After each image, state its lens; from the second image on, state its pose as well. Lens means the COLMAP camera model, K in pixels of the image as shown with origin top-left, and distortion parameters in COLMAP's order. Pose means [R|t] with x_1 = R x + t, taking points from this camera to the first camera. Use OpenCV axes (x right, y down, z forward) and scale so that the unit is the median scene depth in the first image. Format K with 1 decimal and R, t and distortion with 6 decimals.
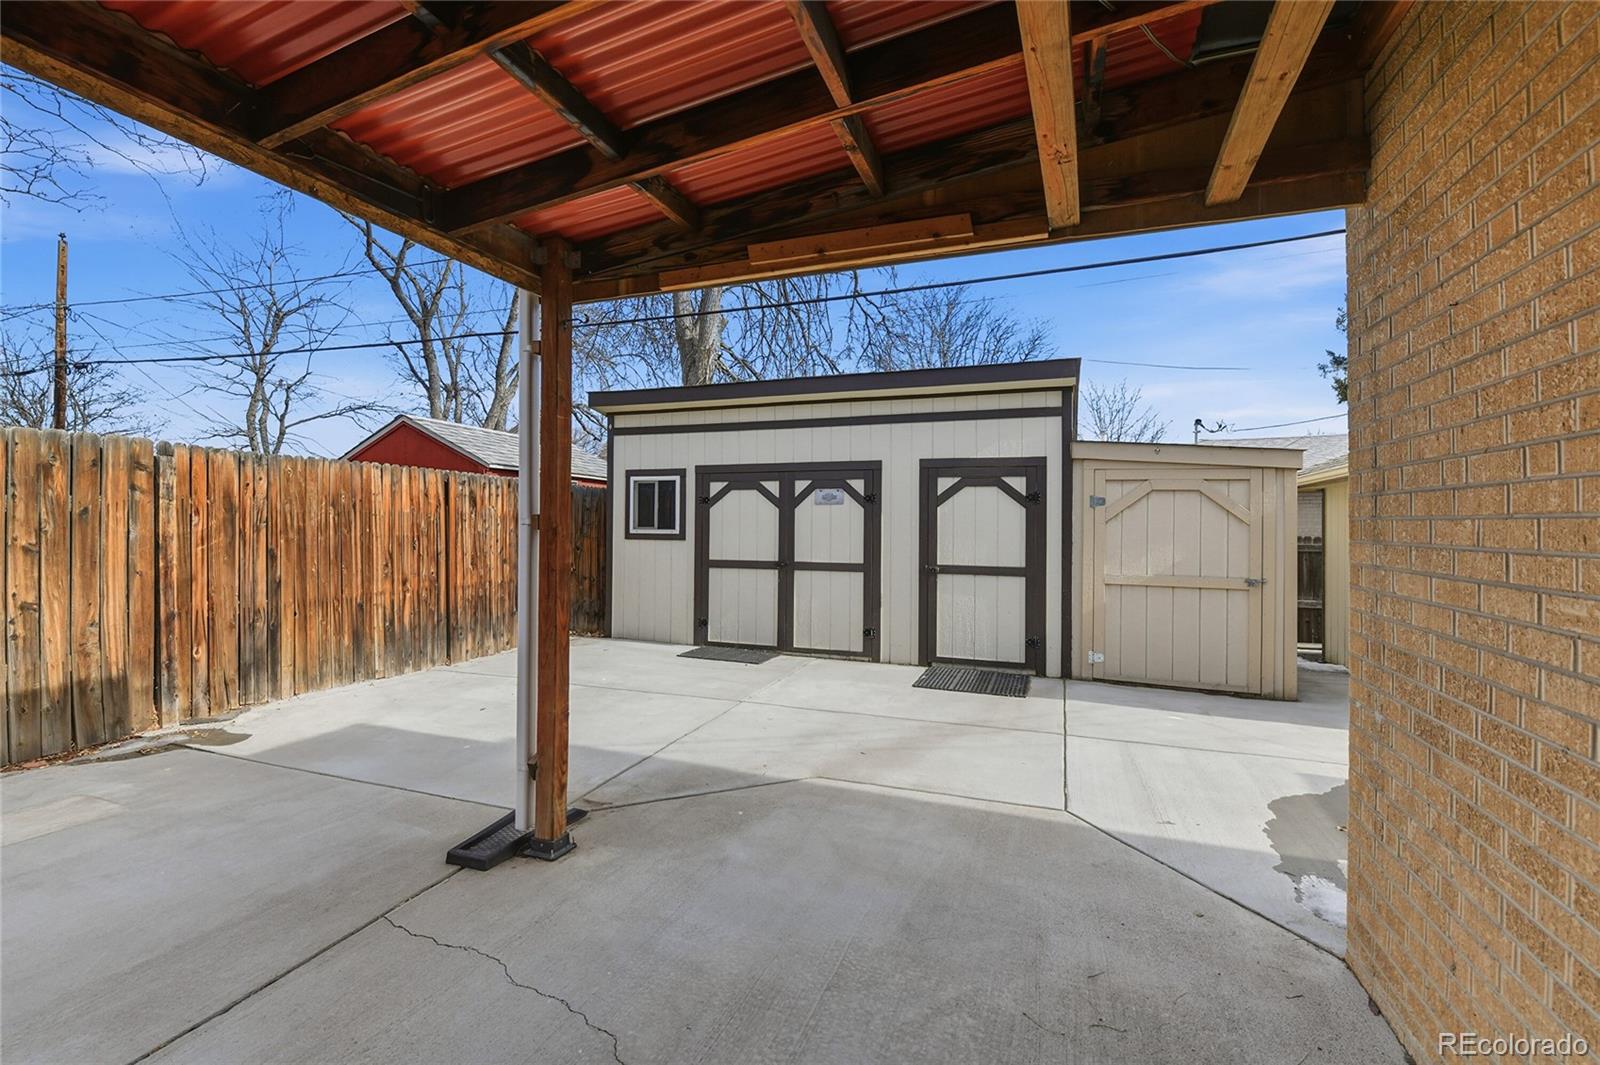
lens RADIAL K [[702.5, 0, 801.9], [0, 702.5, 516.6], [0, 0, 1]] dist [-0.002088, -0.010598]
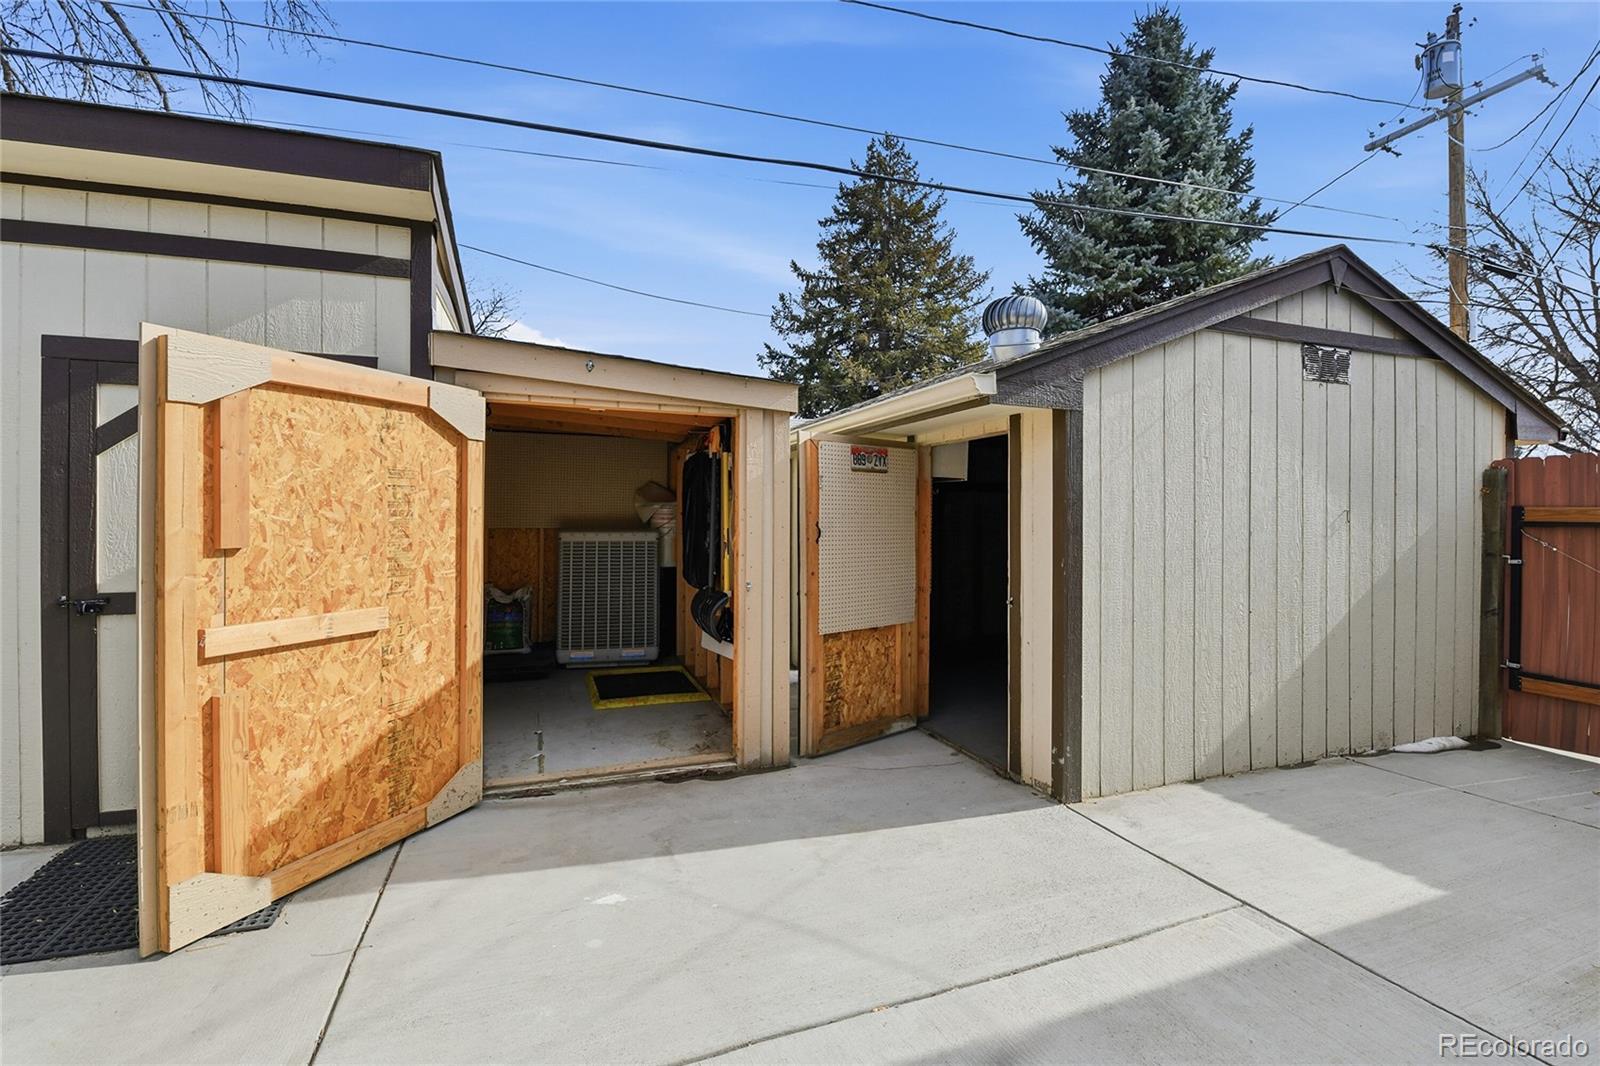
lens RADIAL K [[714.3, 0, 798.2], [0, 714.3, 510.5], [0, 0, 1]] dist [-0.005299, -0.010007]
pose [[0.758326, -0.005311, 0.651854, 0.228961], [-0.003546, 0.999918, 0.012272, 0.012040], [-0.651866, -0.011617, 0.758245, 0.402006]]
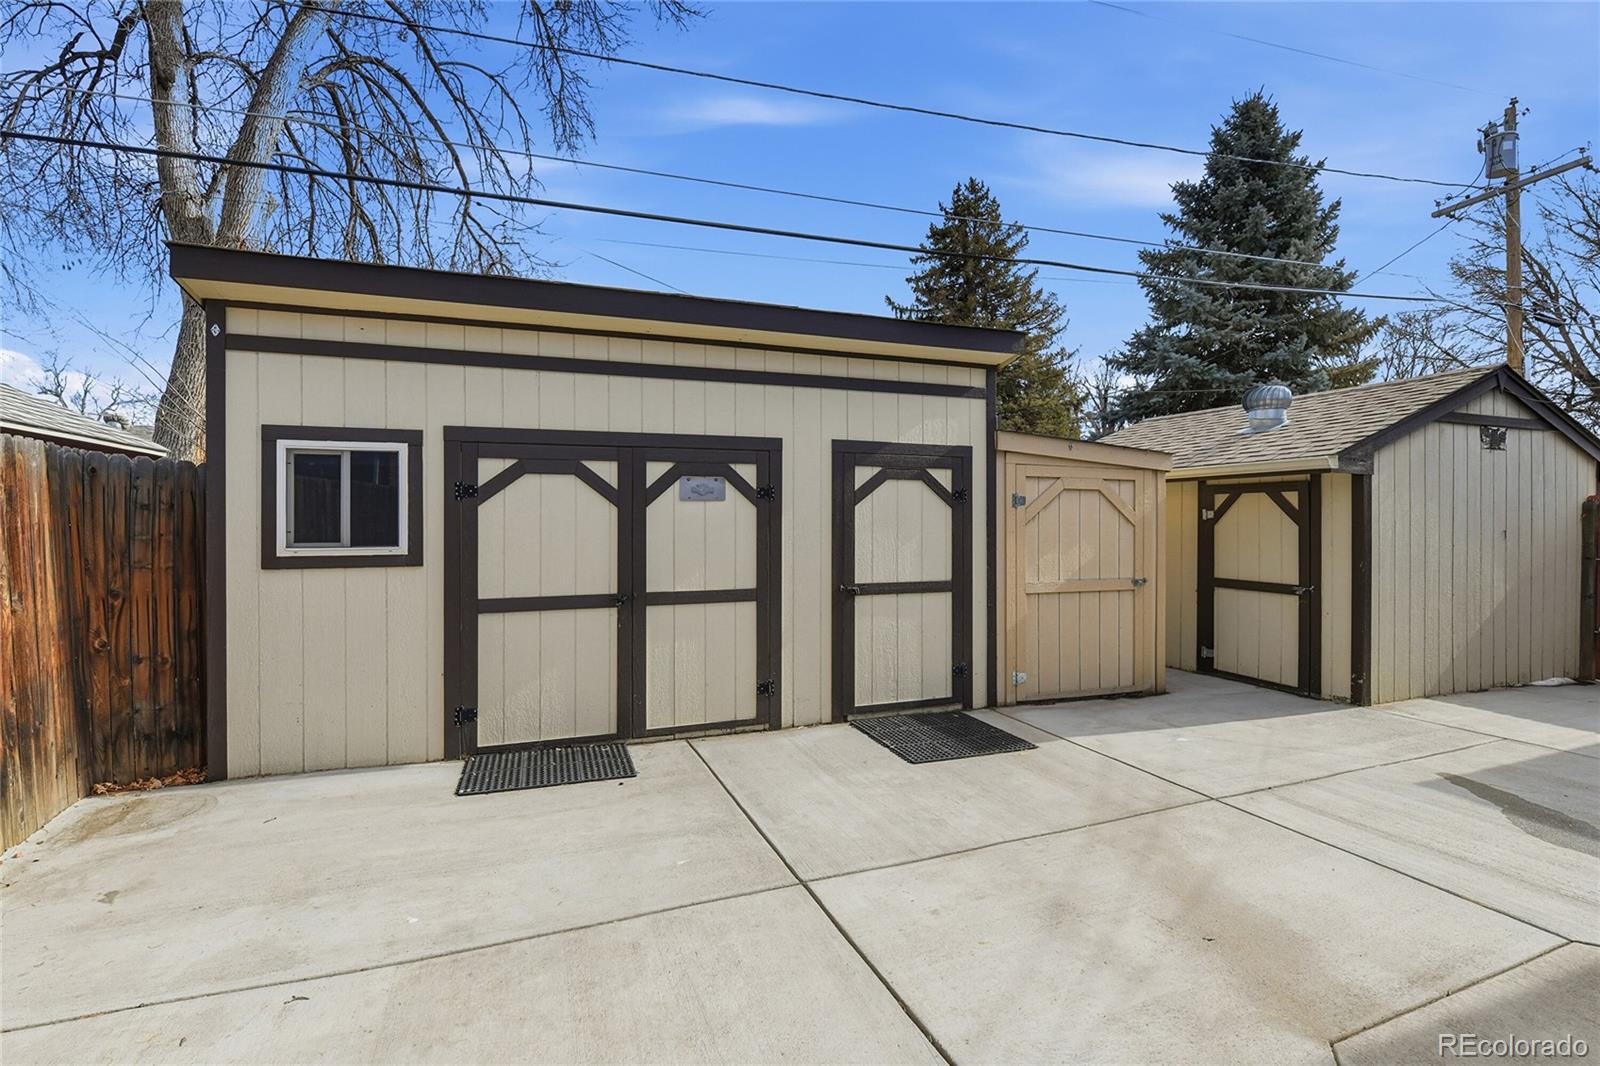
lens RADIAL K [[702.5, 0, 801.9], [0, 702.5, 517.1], [0, 0, 1]] dist [-0.002088, -0.010598]
pose [[0.763243, -0.009267, 0.646046, -0.318172], [-0.000519, 0.999888, 0.014956, -0.012491], [-0.646112, -0.011750, 0.763152, 0.454033]]
